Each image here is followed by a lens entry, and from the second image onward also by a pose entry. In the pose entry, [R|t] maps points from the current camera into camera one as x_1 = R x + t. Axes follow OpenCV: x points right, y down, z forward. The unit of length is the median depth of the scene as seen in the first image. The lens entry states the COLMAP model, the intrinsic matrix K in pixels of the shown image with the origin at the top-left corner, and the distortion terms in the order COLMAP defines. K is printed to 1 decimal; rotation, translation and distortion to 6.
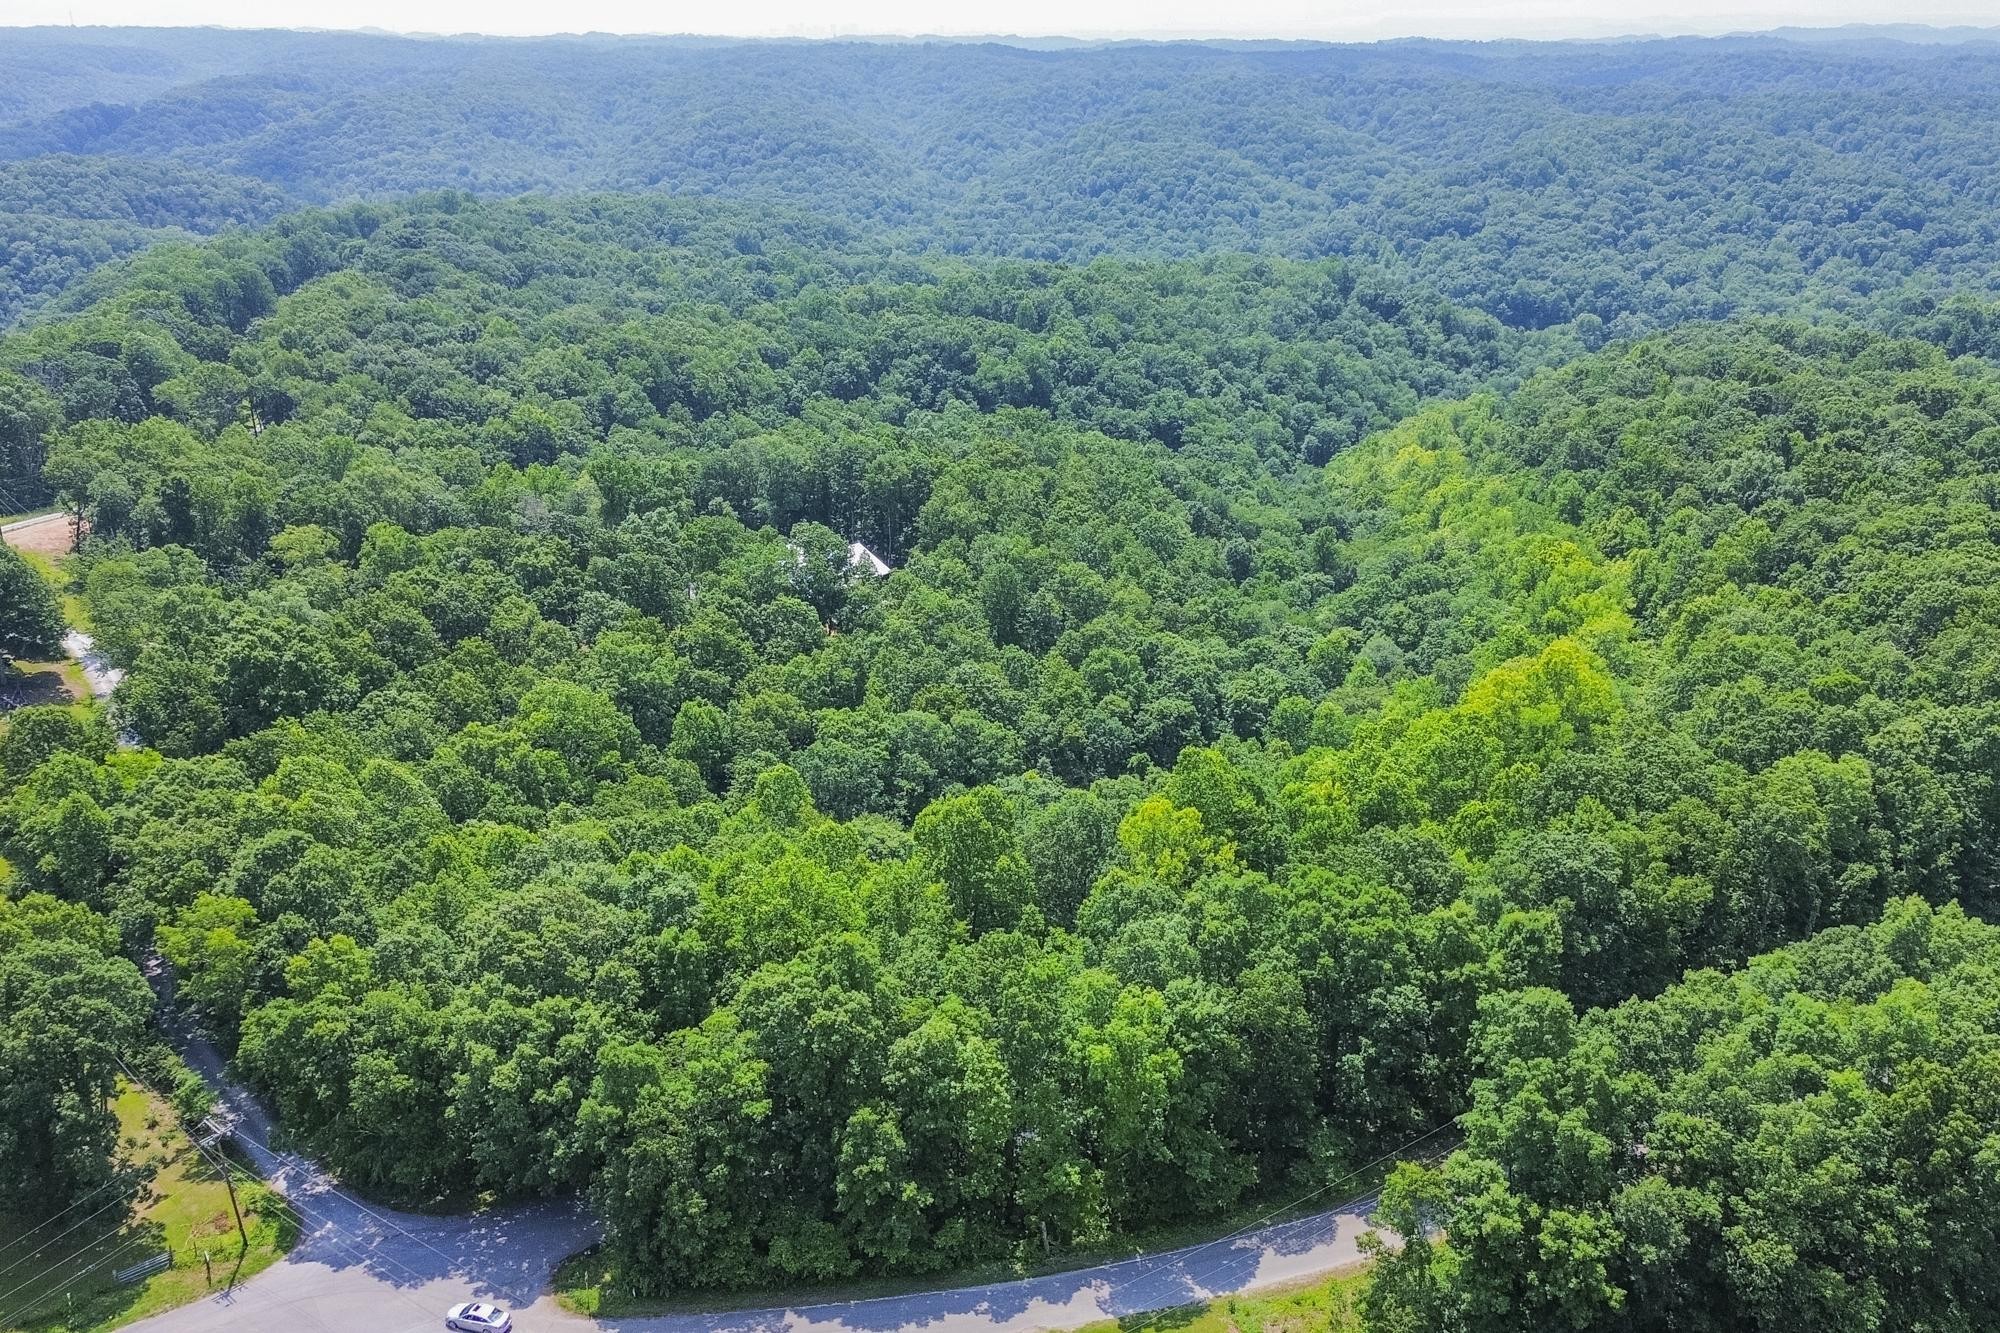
lens RADIAL K [[1704.4, 0, 1005.1], [0, 1704.4, 671.3], [0, 0, 1]] dist [0.052563, -0.037607]
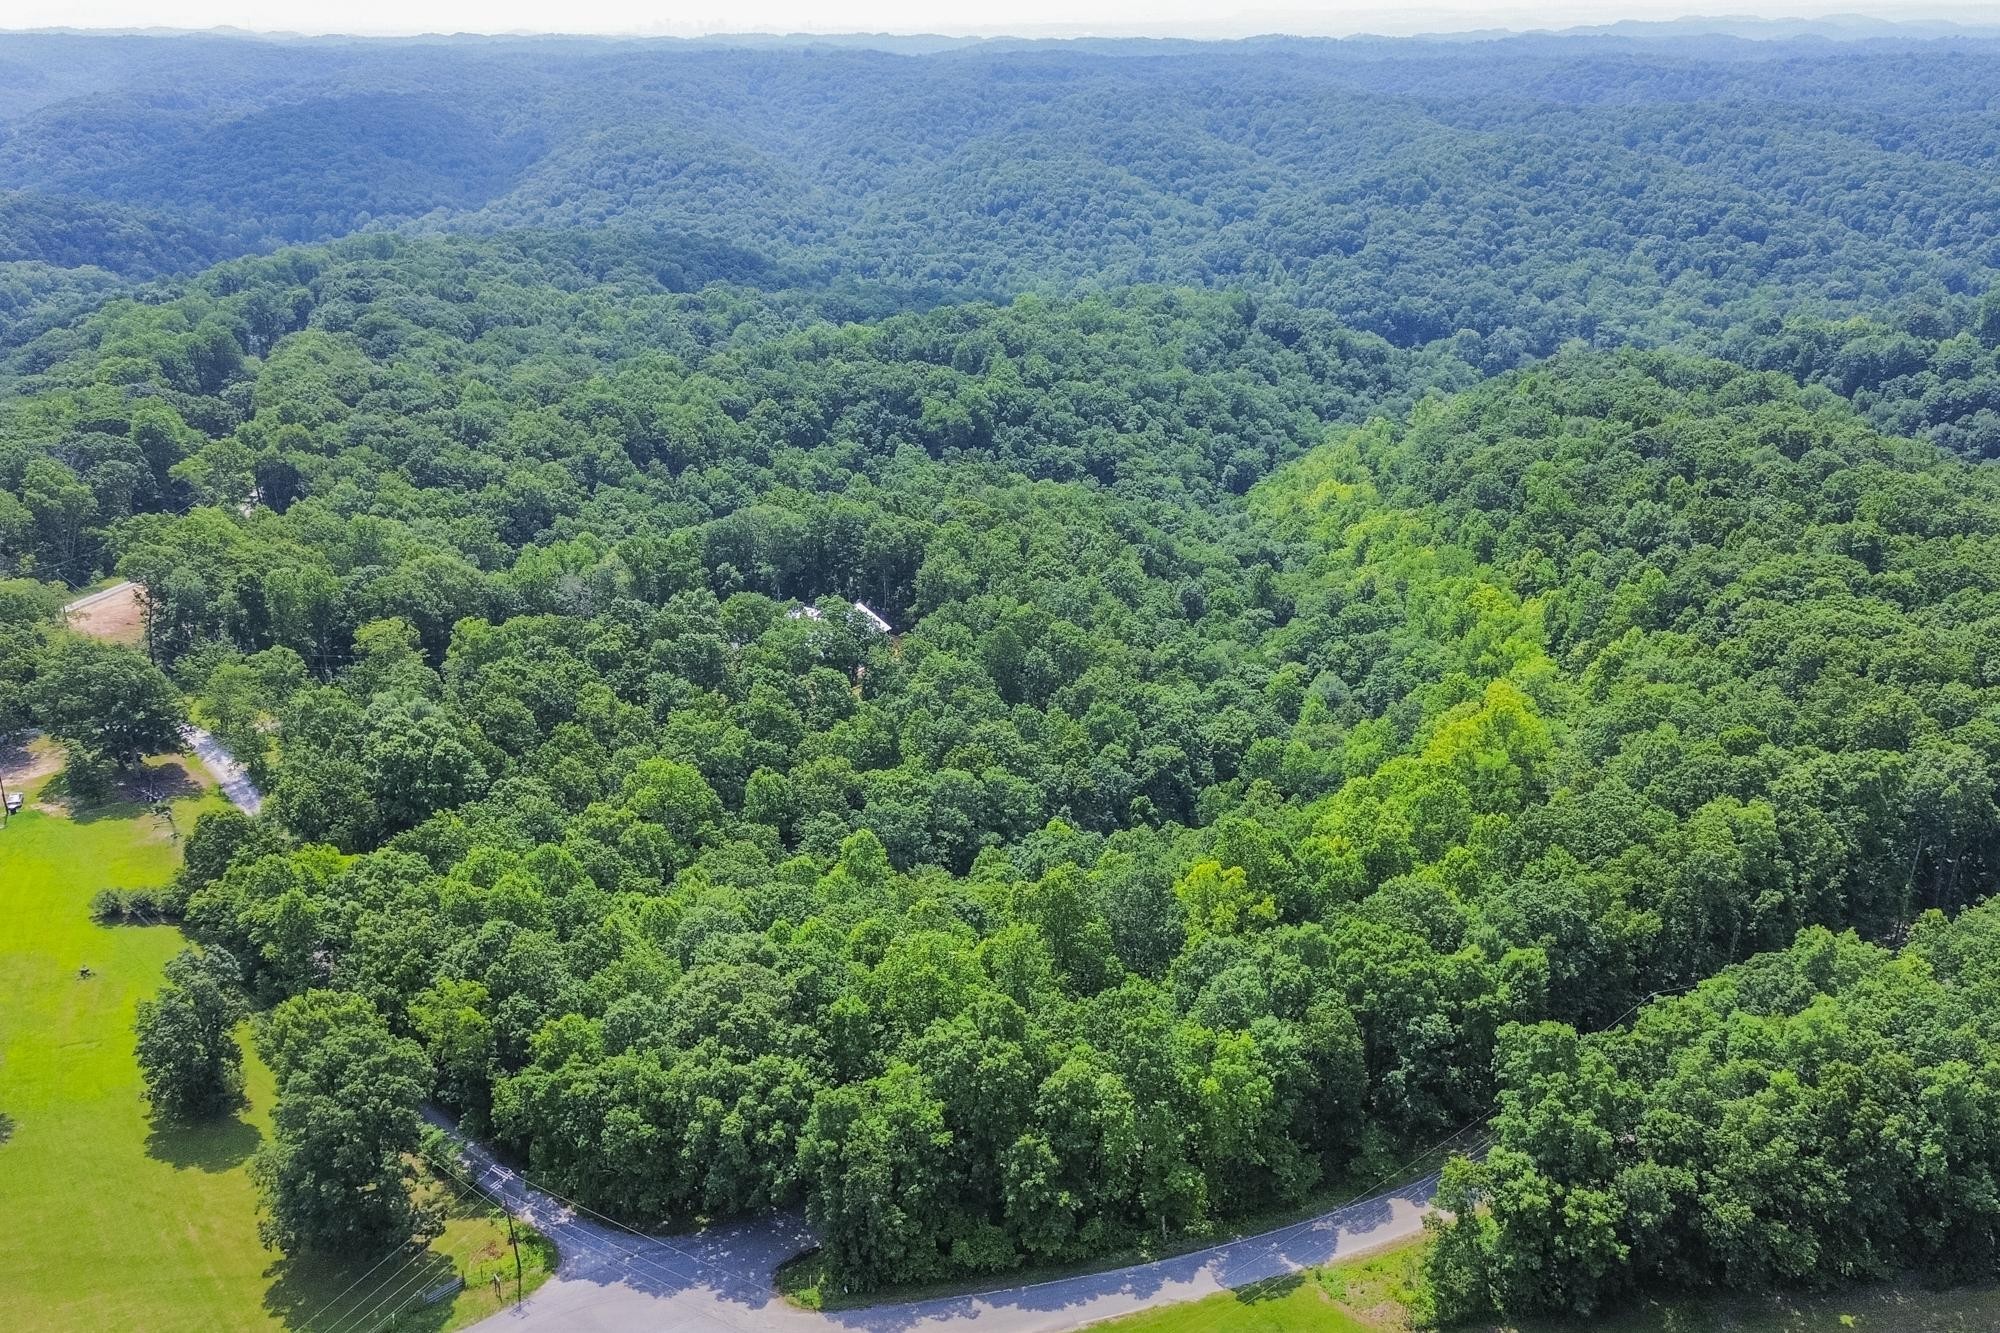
lens RADIAL K [[1688.0, 0, 1006.8], [0, 1688.0, 669.4], [0, 0, 1]] dist [0.046936, -0.029128]
pose [[0.997243, -0.030973, 0.067427, -0.043201], [0.030592, 0.999510, 0.006679, -0.024266], [-0.067601, -0.004598, 0.997702, -0.061535]]
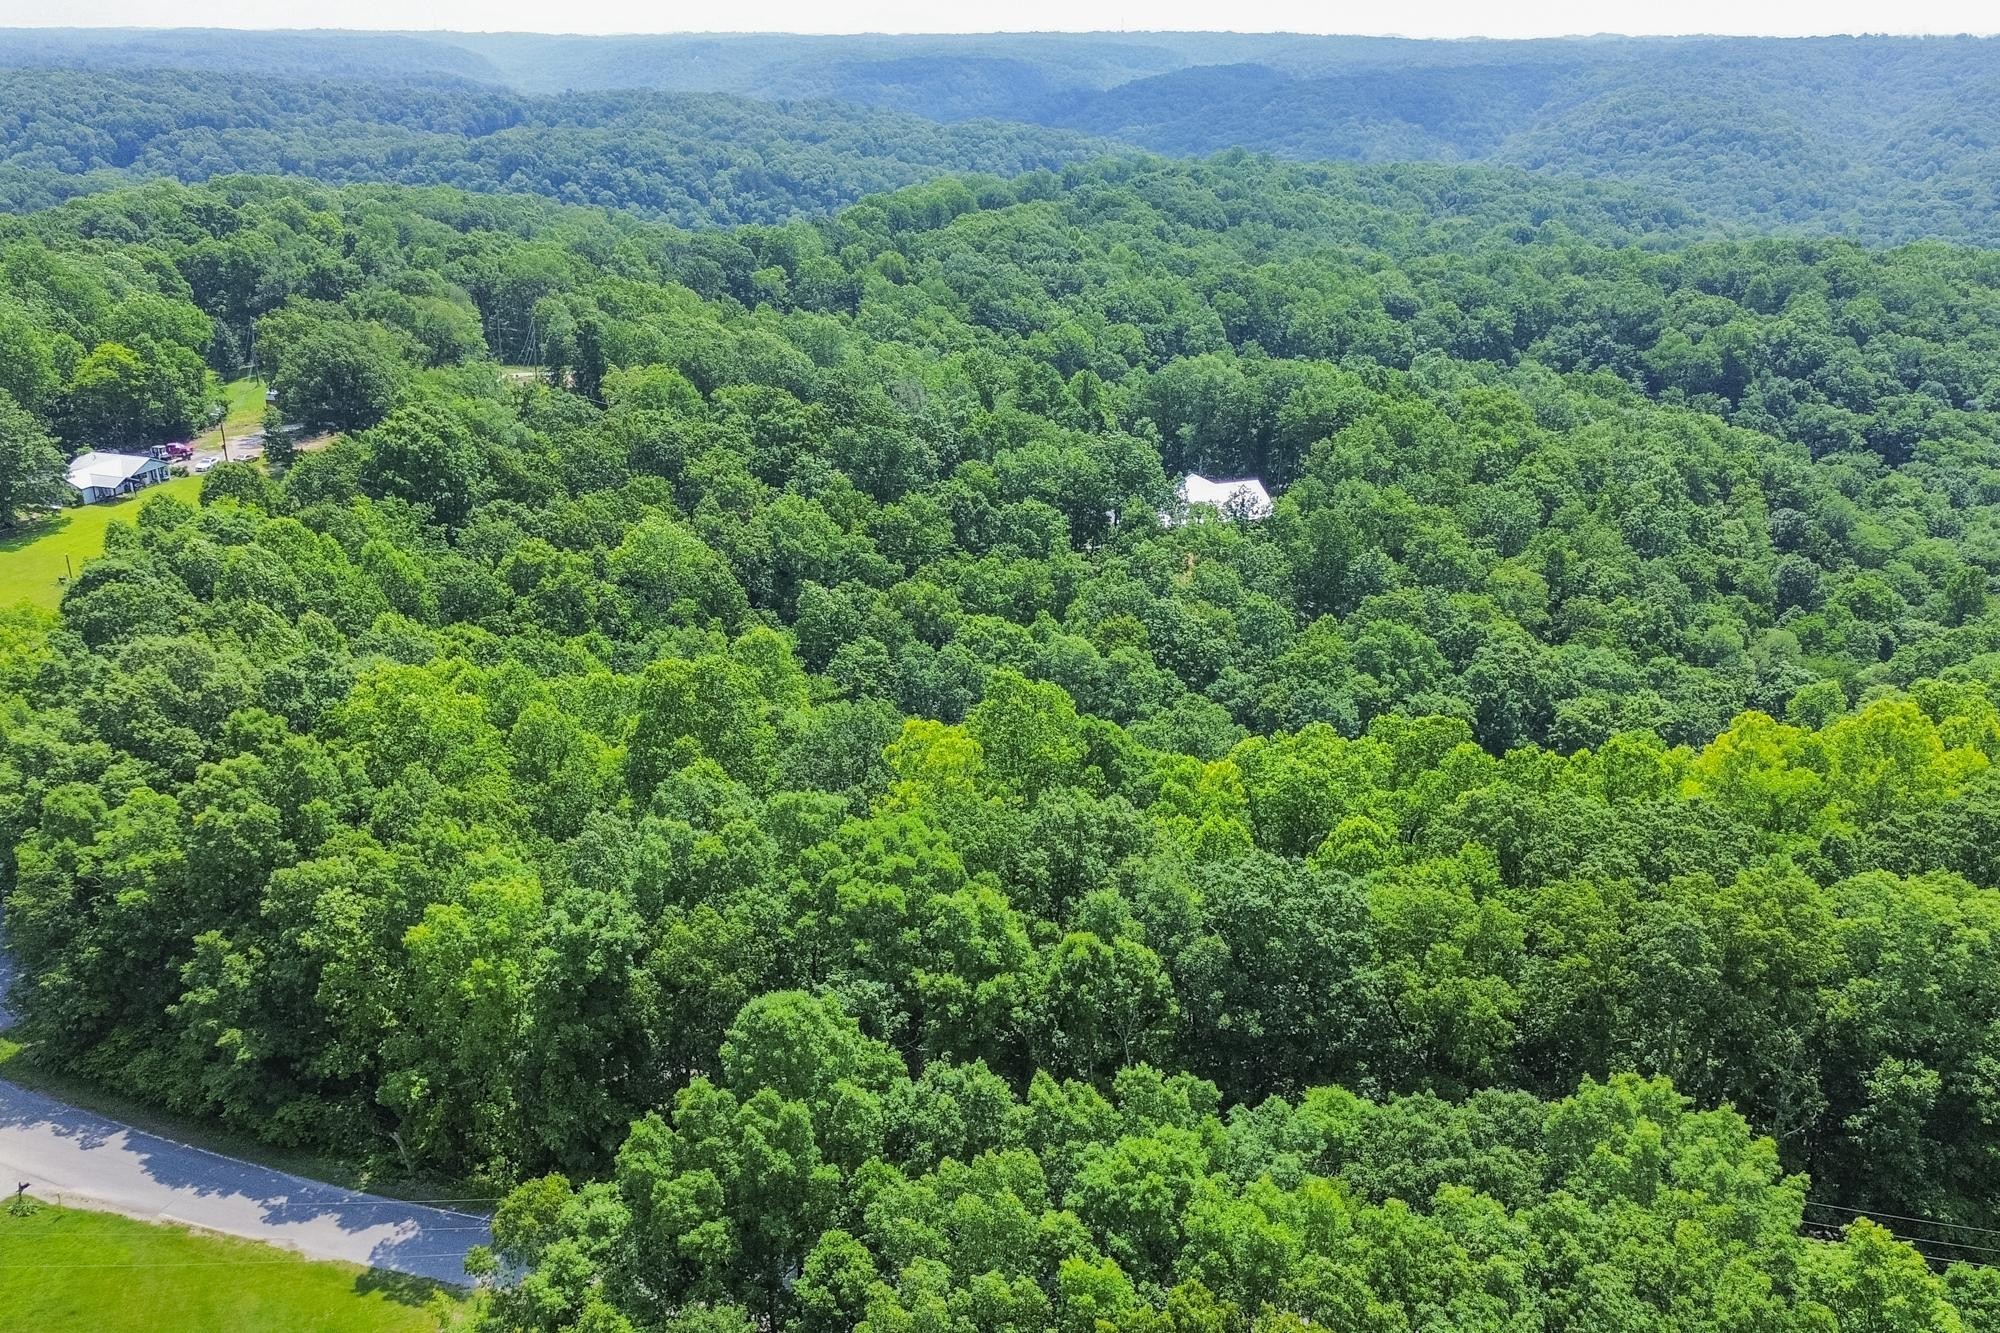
lens RADIAL K [[1705.8, 0, 994.4], [0, 1705.8, 648.8], [0, 0, 1]] dist [0.041700, -0.030986]
pose [[0.850420, 0.178321, -0.494961, 0.165844], [-0.185871, 0.981971, 0.034423, 0.003765], [0.492176, 0.062725, 0.868233, 0.110408]]
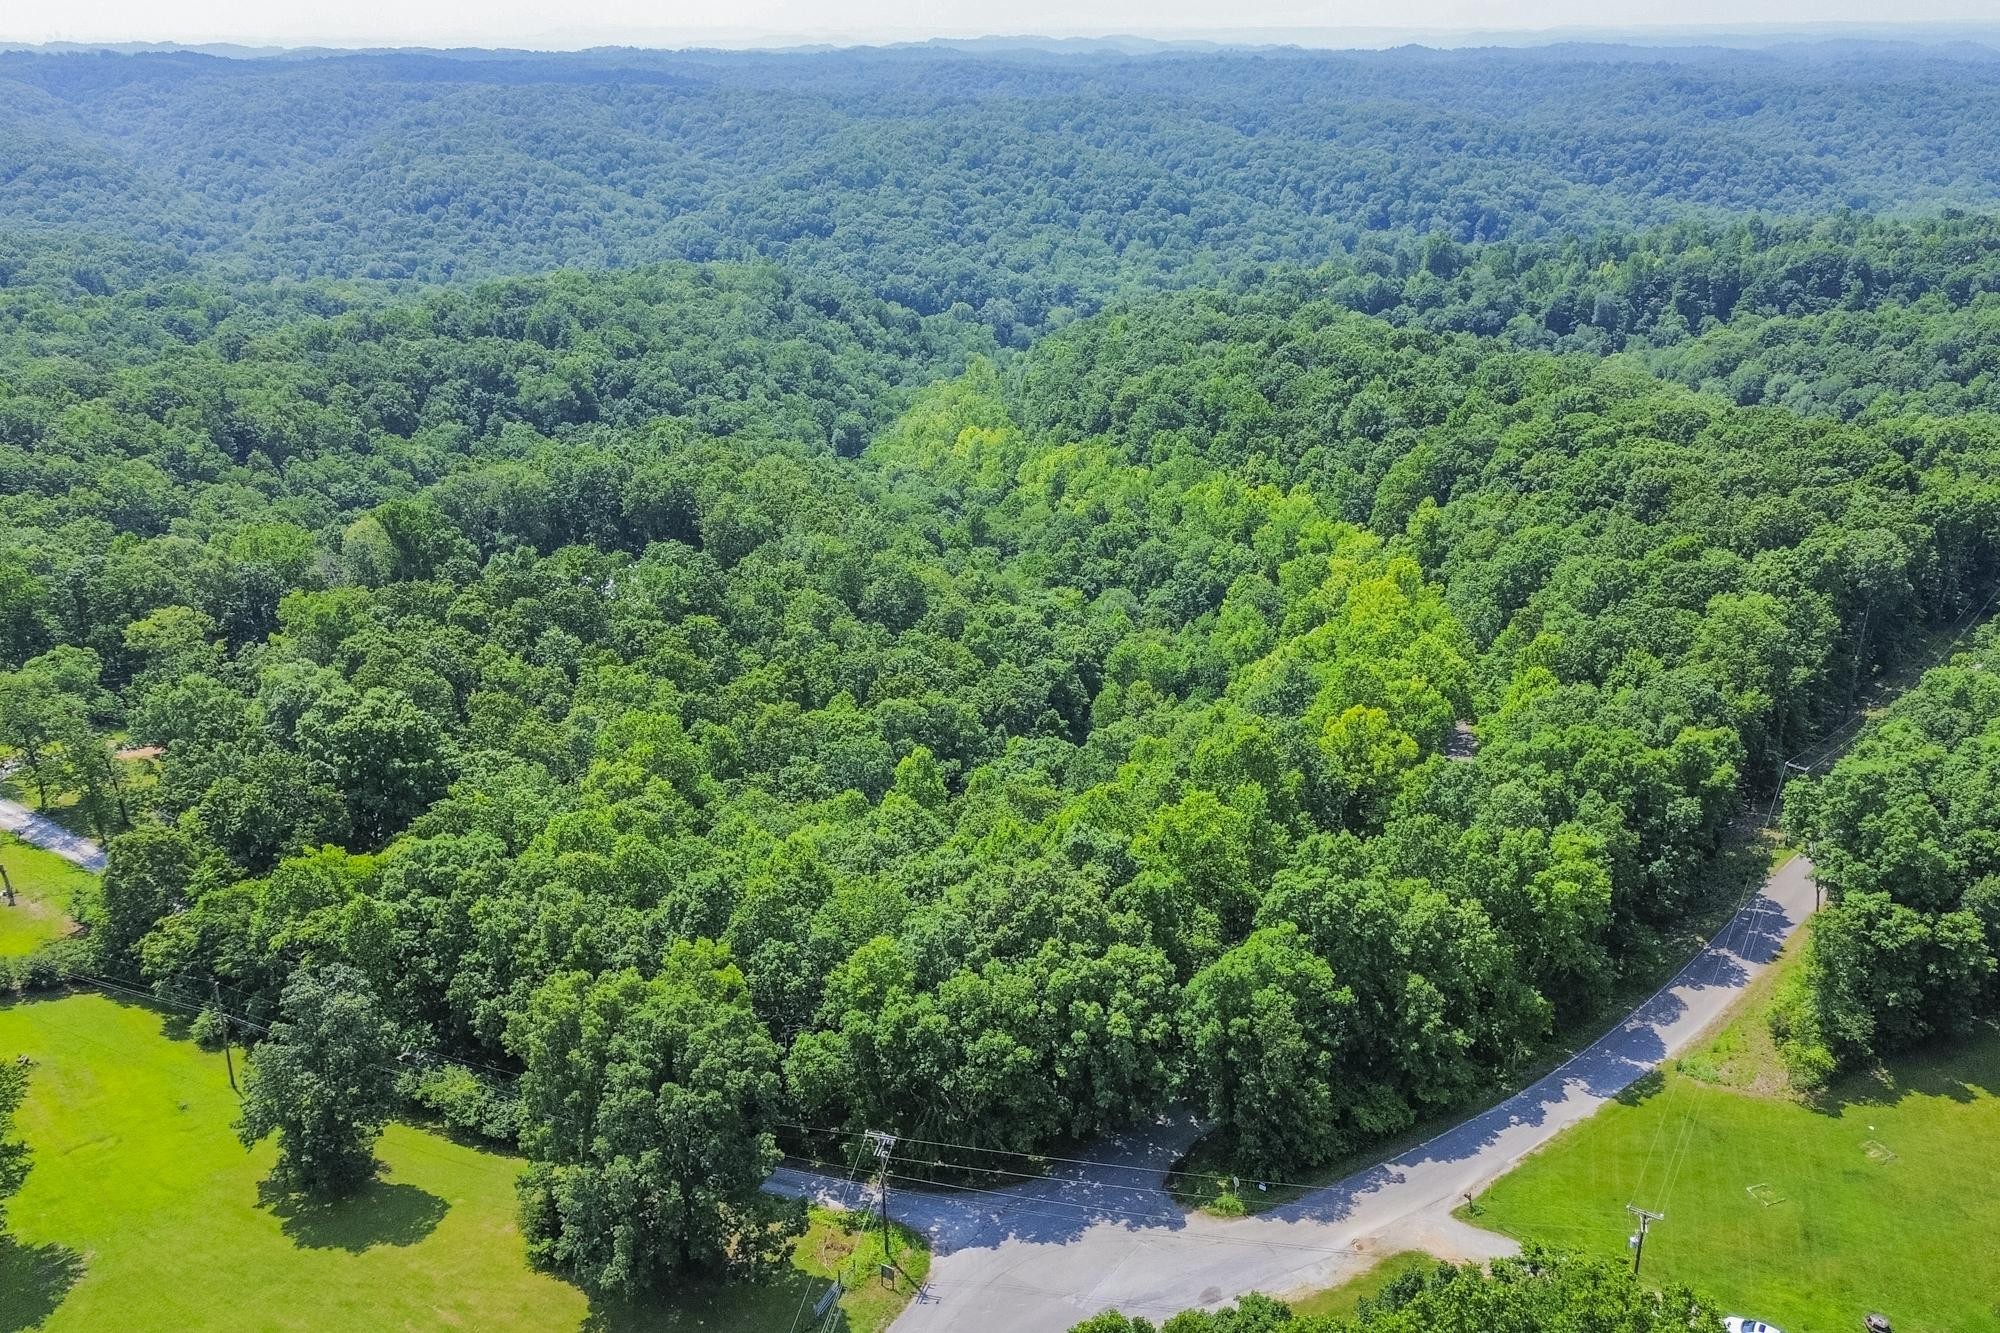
lens RADIAL K [[1704.4, 0, 1005.1], [0, 1704.4, 671.3], [0, 0, 1]] dist [0.052563, -0.037607]
pose [[0.903768, -0.152768, 0.399832, -0.193555], [0.154640, 0.987580, 0.027791, -0.005457], [-0.399112, 0.036714, 0.916167, 0.011739]]
